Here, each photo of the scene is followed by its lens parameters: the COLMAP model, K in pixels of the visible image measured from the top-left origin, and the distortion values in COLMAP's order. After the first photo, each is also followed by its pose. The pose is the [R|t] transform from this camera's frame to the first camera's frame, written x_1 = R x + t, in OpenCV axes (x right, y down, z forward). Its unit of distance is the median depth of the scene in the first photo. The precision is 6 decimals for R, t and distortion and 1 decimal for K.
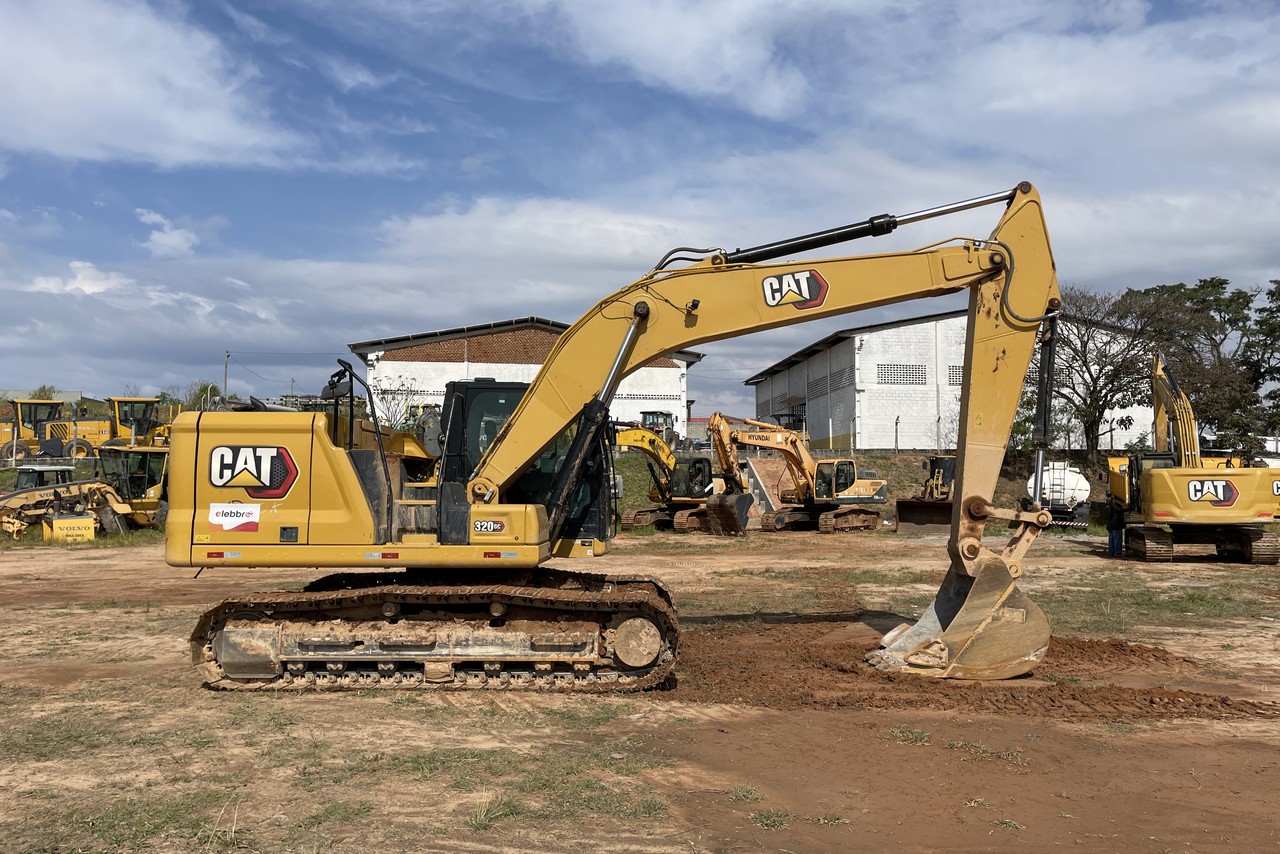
lens RADIAL K [[961.3, 0, 648.4], [0, 961.3, 442.2], [0, 0, 1]] dist [0.099077, -0.127677]
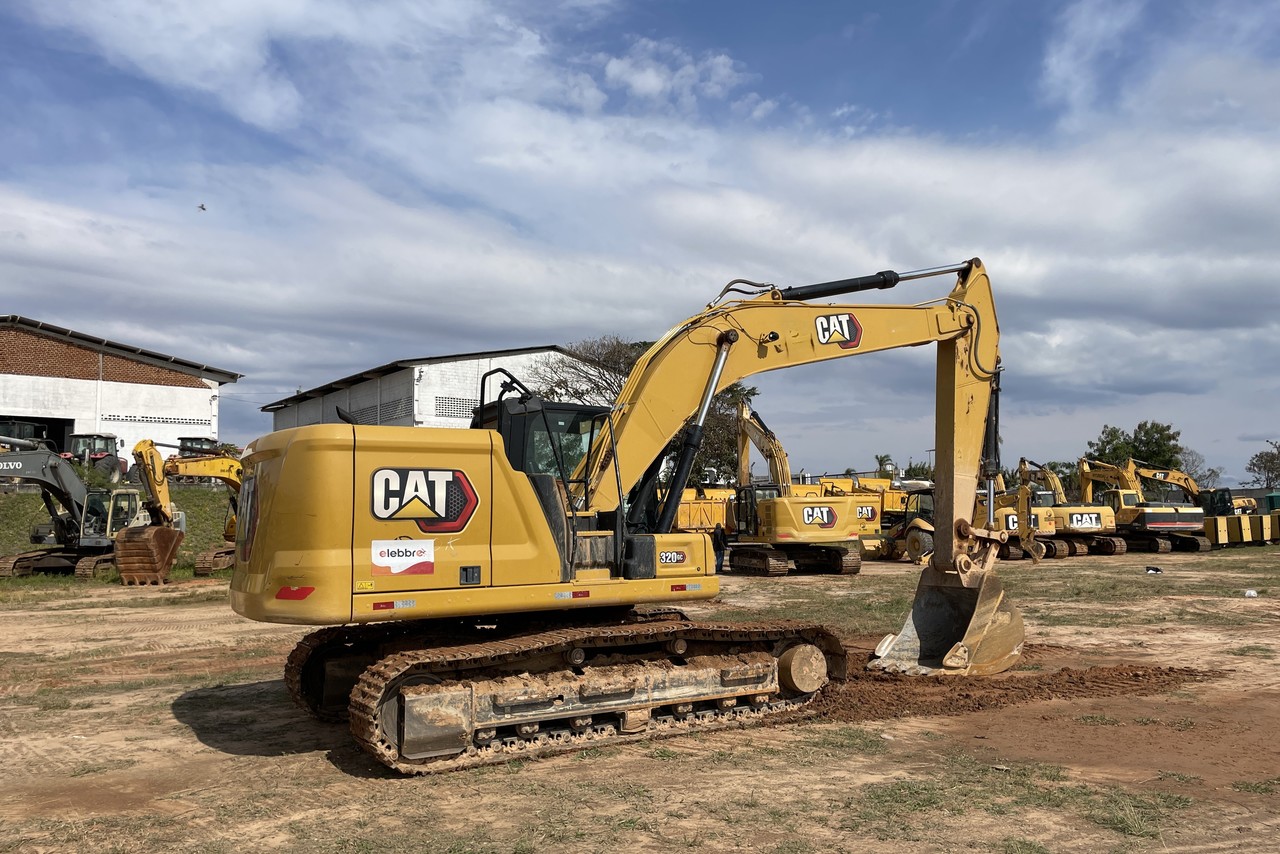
lens RADIAL K [[961.3, 0, 648.4], [0, 961.3, 442.2], [0, 0, 1]] dist [0.099077, -0.127677]
pose [[0.857323, 0.025383, 0.514152, -0.658662], [-0.007833, 0.999311, -0.036274, 0.009694], [-0.514719, 0.027071, 0.856931, 0.207993]]
